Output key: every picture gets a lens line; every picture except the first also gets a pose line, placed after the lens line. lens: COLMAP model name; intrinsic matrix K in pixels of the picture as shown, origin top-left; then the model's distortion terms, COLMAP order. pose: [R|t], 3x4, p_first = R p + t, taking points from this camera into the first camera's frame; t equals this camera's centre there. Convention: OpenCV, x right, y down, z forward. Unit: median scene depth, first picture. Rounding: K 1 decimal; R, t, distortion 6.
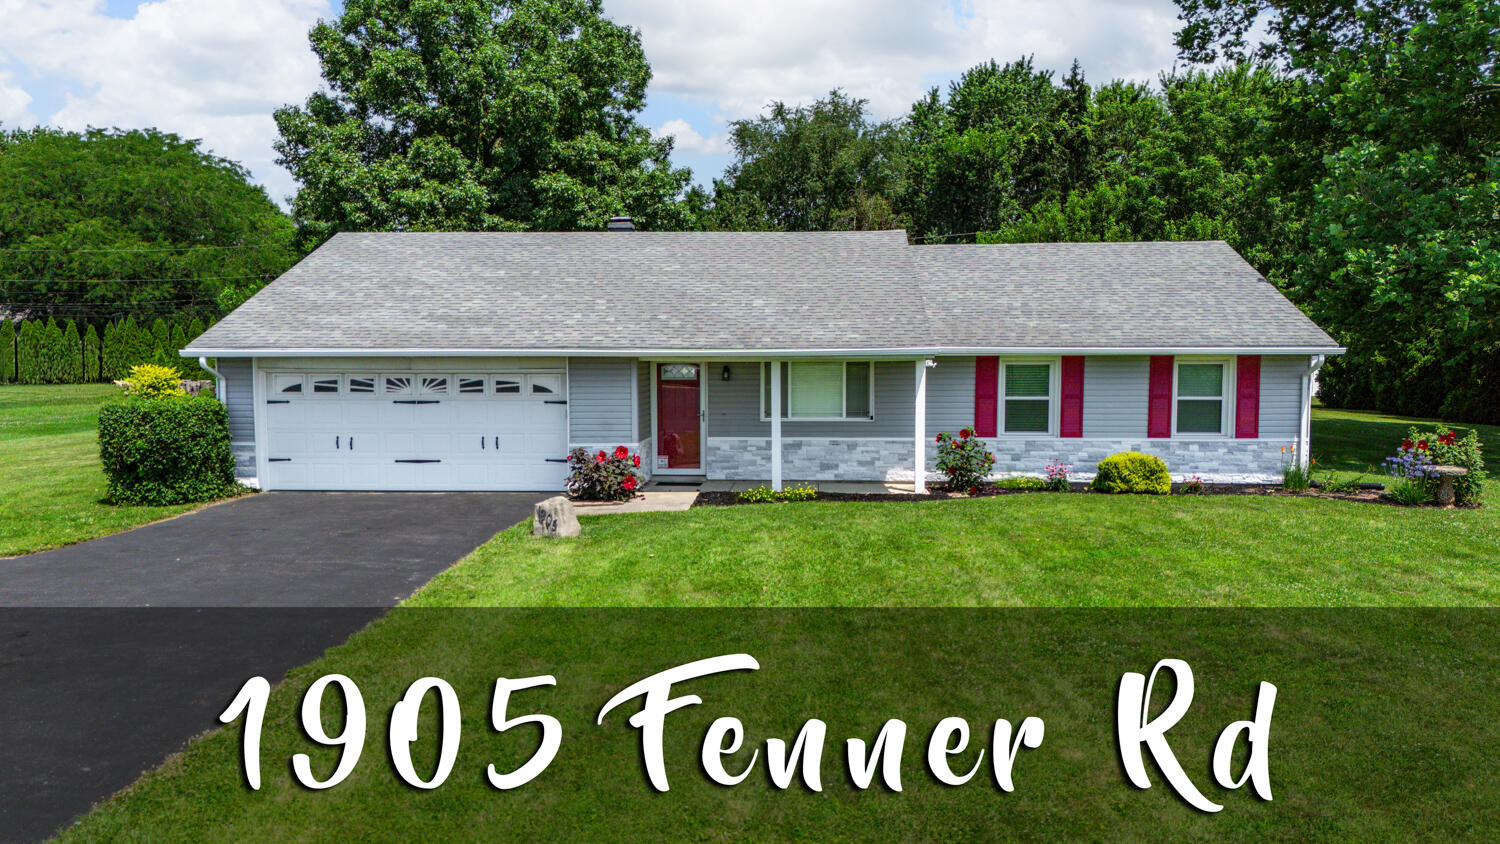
lens RADIAL K [[1146.2, 0, 750.0], [0, 1146.2, 422.0], [0, 0, 1]] dist [0.080021, -0.100632]
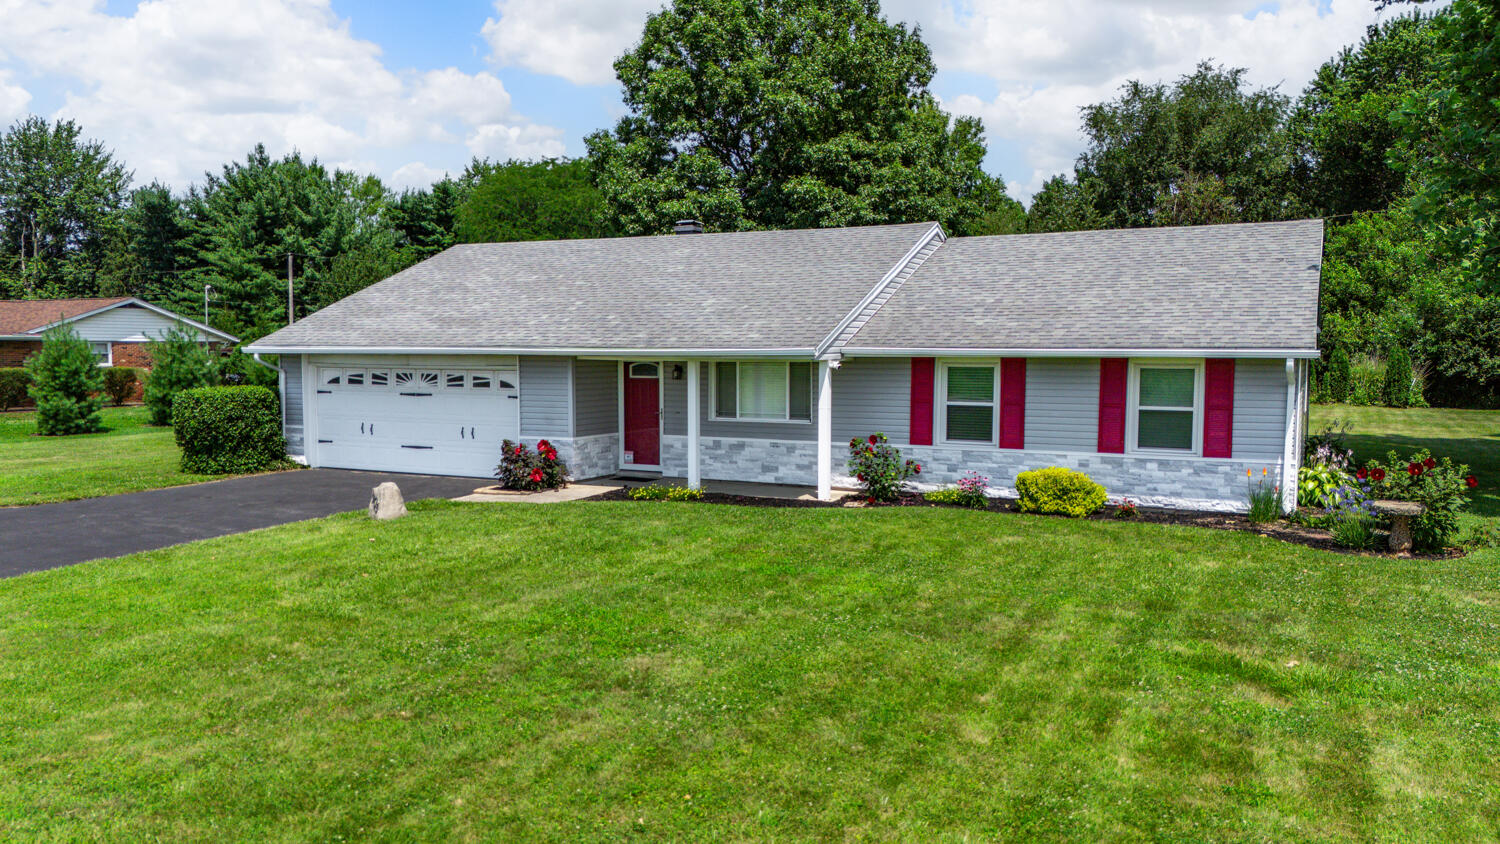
lens RADIAL K [[1146.2, 0, 750.0], [0, 1146.2, 422.0], [0, 0, 1]] dist [0.080021, -0.100632]
pose [[0.916522, 0.029627, -0.398886, 0.450425], [-0.029208, 0.999548, 0.007129, -0.007801], [0.398916, 0.005116, 0.916973, 0.097528]]
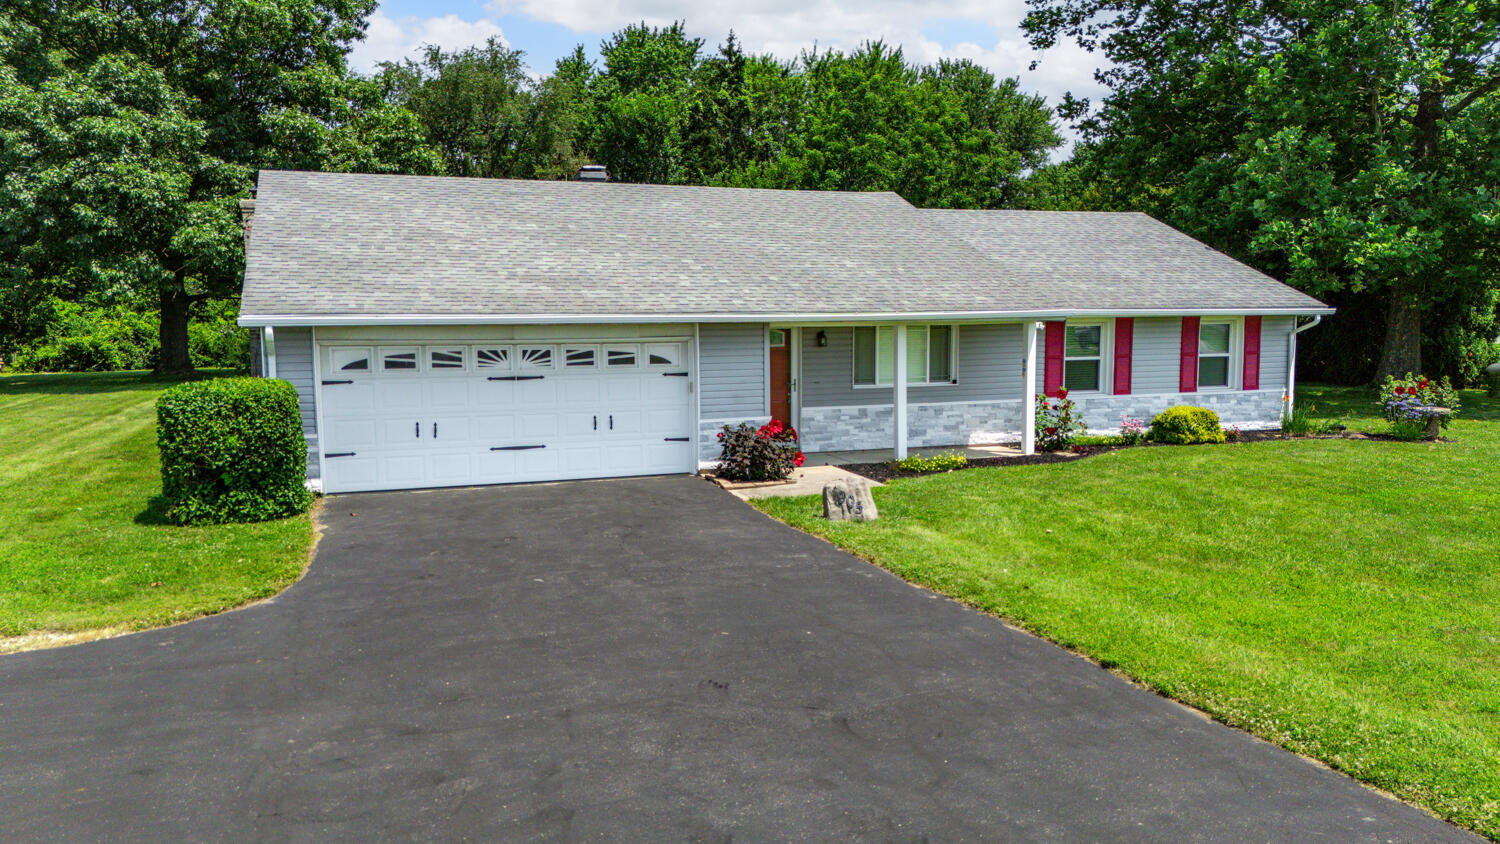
lens RADIAL K [[1161.9, 0, 750.0], [0, 1161.9, 422.0], [0, 0, 1]] dist [0.087275, -0.102504]
pose [[0.918772, -0.042066, 0.392540, -0.459763], [0.031513, 0.998949, 0.033292, -0.008062], [-0.393528, -0.018218, 0.919132, 0.146072]]
